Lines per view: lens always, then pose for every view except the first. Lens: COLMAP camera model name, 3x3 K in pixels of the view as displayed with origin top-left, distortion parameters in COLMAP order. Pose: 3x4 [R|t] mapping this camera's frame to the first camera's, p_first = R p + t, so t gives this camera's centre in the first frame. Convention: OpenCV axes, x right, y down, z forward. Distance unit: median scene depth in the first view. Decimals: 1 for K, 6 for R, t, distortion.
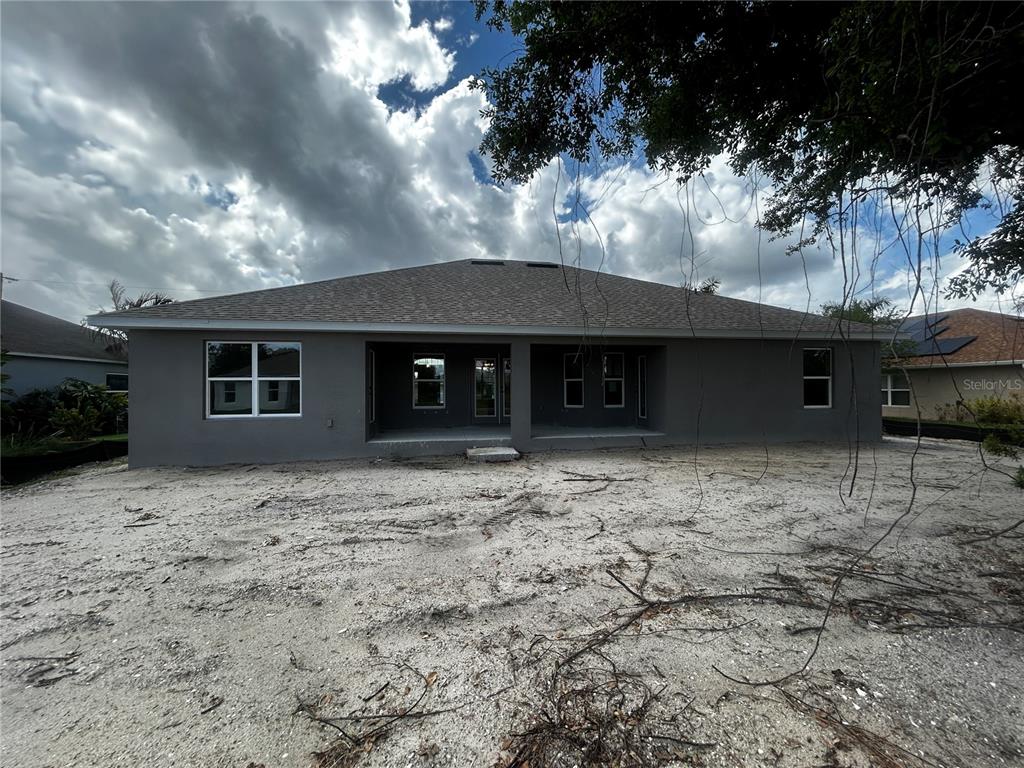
lens RADIAL K [[413.1, 0, 509.0], [0, 413.1, 388.8], [0, 0, 1]] dist [-0.000591, 0.001829]
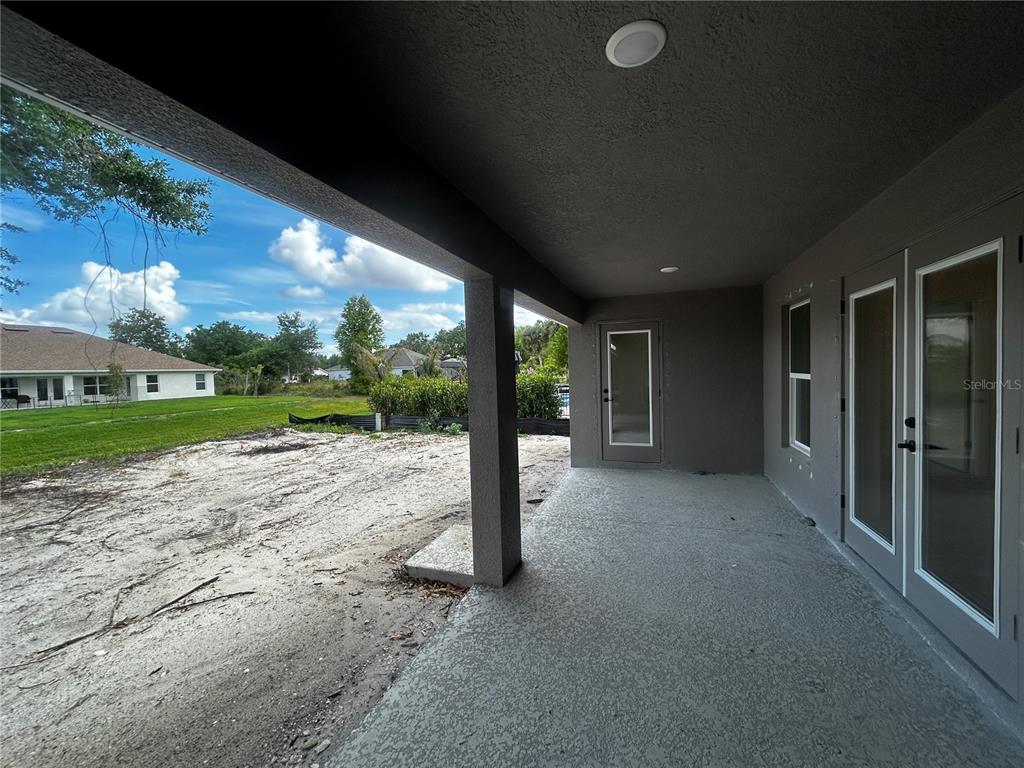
lens RADIAL K [[413.1, 0, 511.0], [0, 413.1, 382.3], [0, 0, 1]] dist [-0.000591, 0.001829]
pose [[-0.475678, 0.047245, -0.878350, 0.606260], [0.032001, 0.998825, 0.036394, -0.084885], [0.879037, -0.010796, -0.476631, 2.292986]]
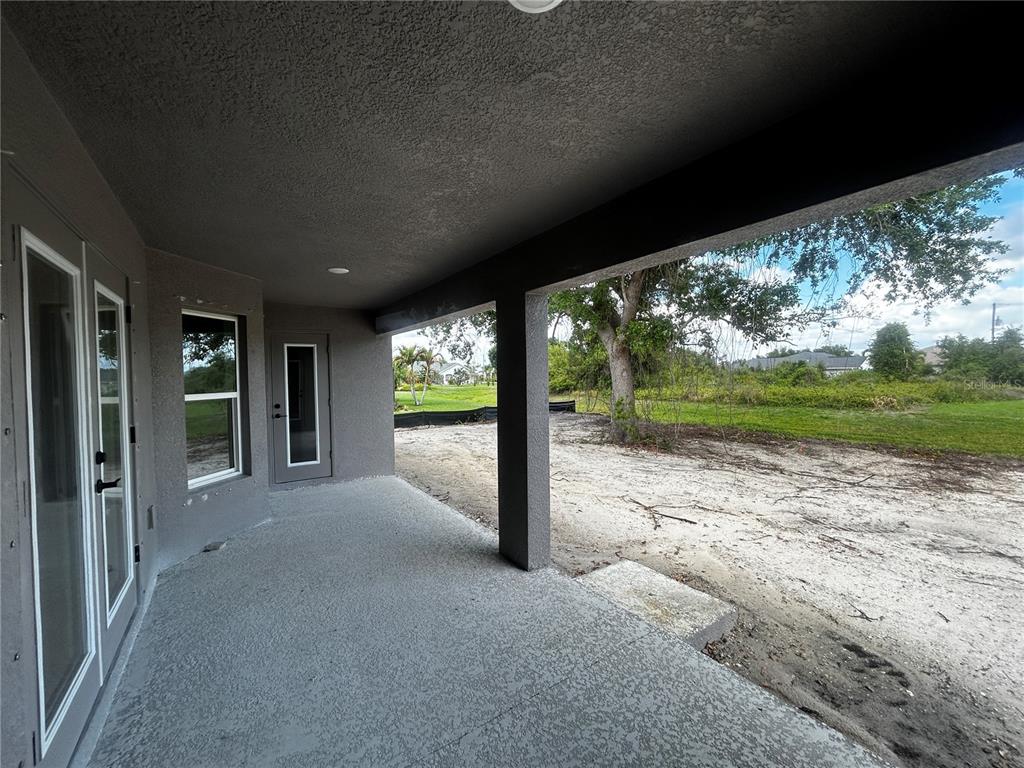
lens RADIAL K [[413.1, 0, 513.0], [0, 413.1, 384.0], [0, 0, 1]] dist [-0.000591, 0.001829]
pose [[-0.432725, -0.008444, 0.901486, -0.576273], [0.015230, 0.999745, 0.016675, -0.078600], [-0.901397, 0.020946, -0.432486, 2.282671]]
